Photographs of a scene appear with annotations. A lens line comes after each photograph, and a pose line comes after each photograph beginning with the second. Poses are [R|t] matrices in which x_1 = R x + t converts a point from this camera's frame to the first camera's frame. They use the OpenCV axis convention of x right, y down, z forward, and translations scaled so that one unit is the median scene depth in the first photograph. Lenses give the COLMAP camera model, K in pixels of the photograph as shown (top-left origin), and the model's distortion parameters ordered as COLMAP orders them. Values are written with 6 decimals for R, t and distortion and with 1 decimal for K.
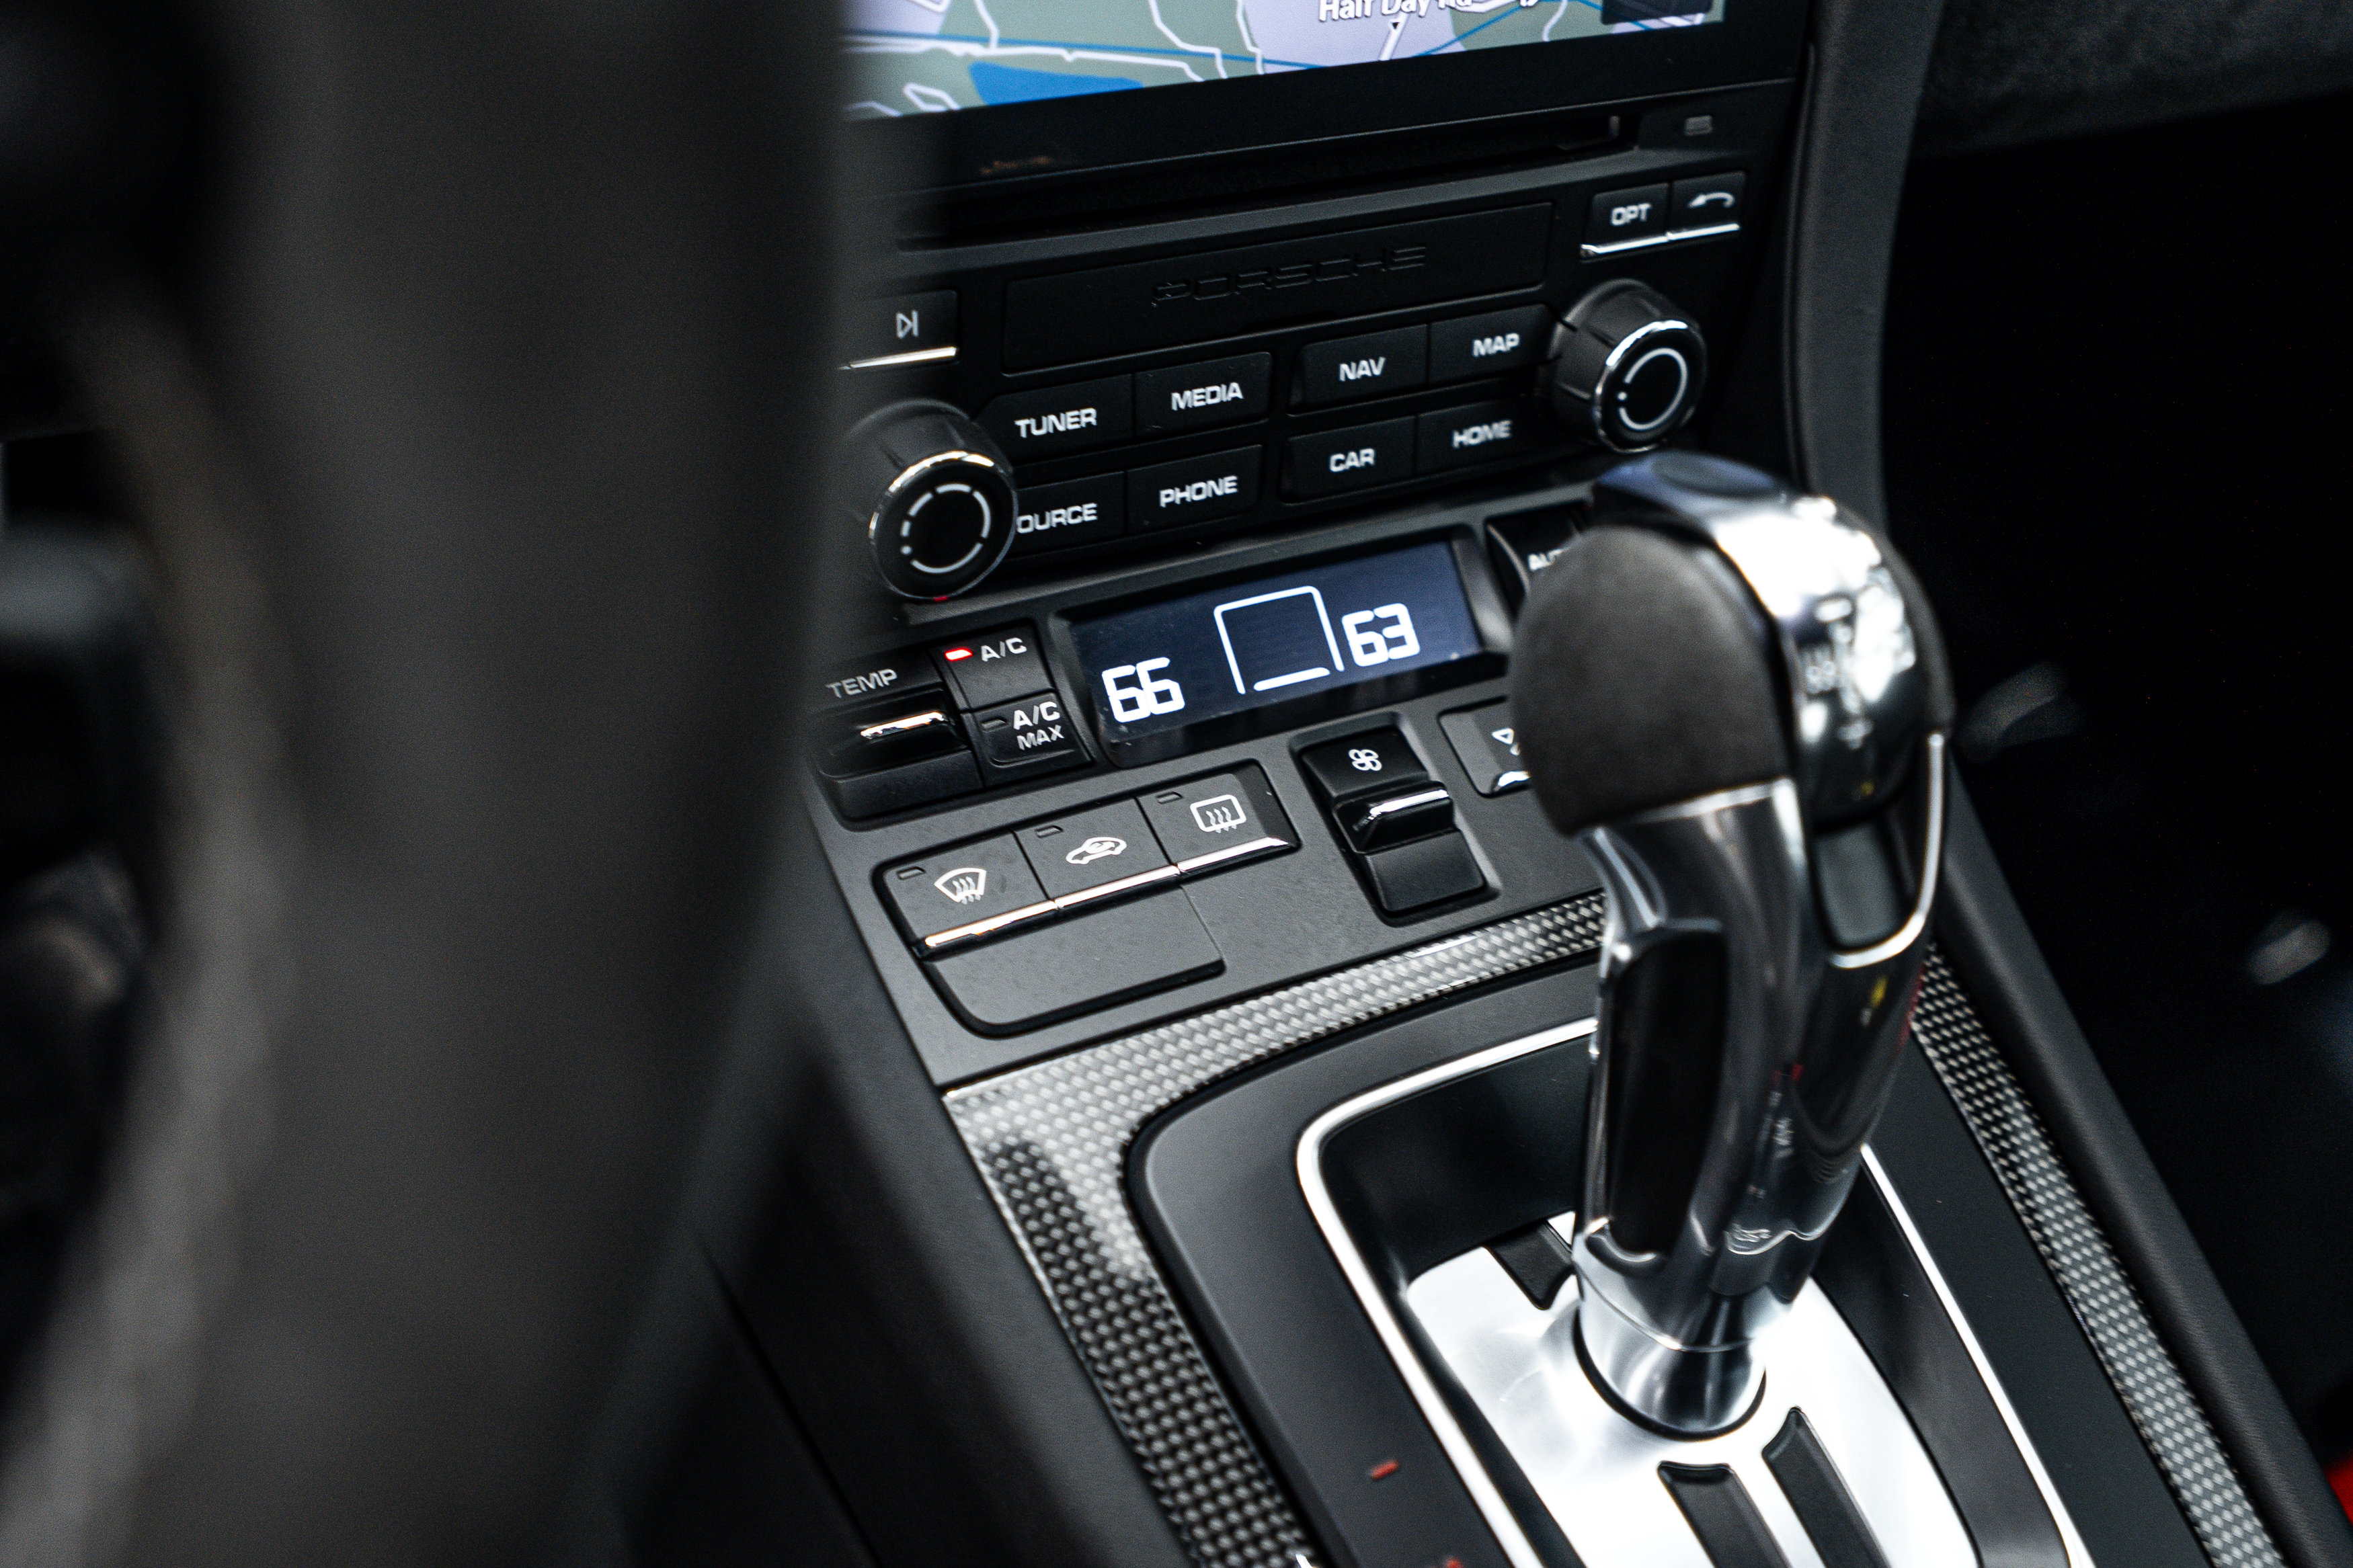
lens RADIAL K [[2838.6, 0, 1176.5], [0, 2838.6, 784.0], [0, 0, 1]] dist [0.013340, 0.036315]
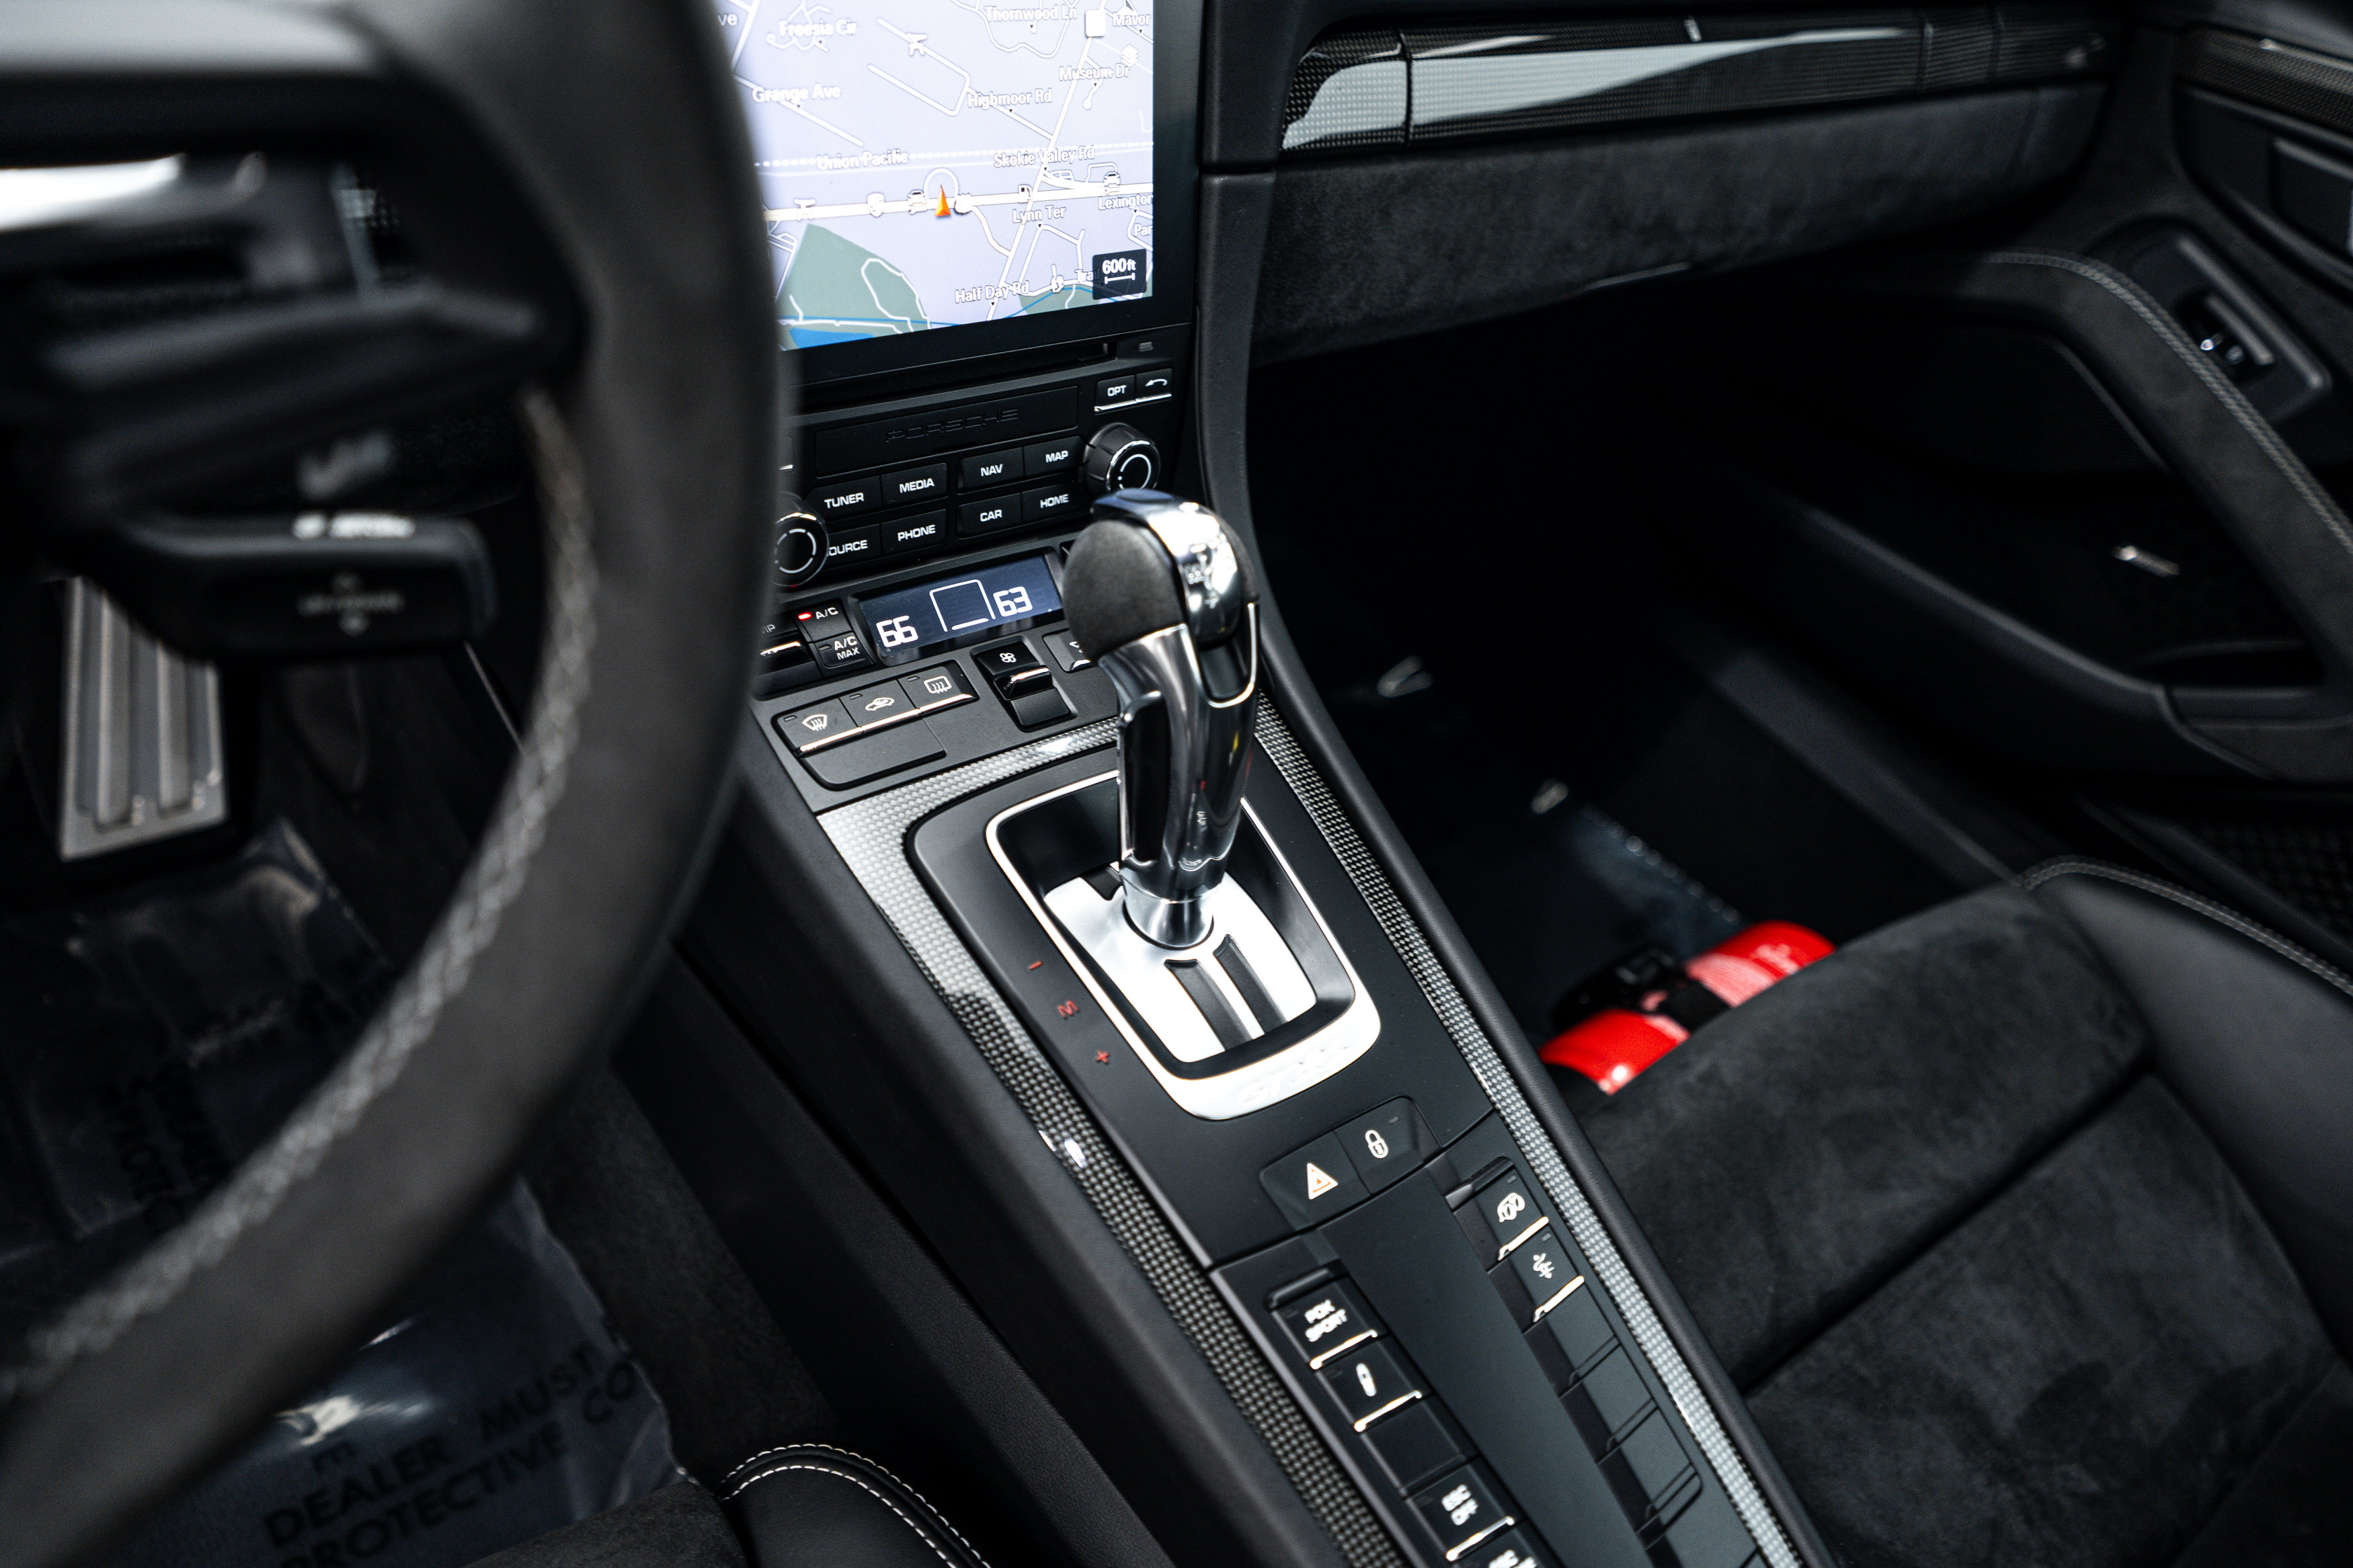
lens RADIAL K [[1824.9, 0, 1176.5], [0, 1824.9, 784.0], [0, 0, 1]] dist [-0.001561, -0.000450]
pose [[0.988452, -0.077250, 0.130368, 0.007604], [0.078977, 0.996843, -0.008118, 0.106932], [-0.129330, 0.018321, 0.991432, -0.342866]]
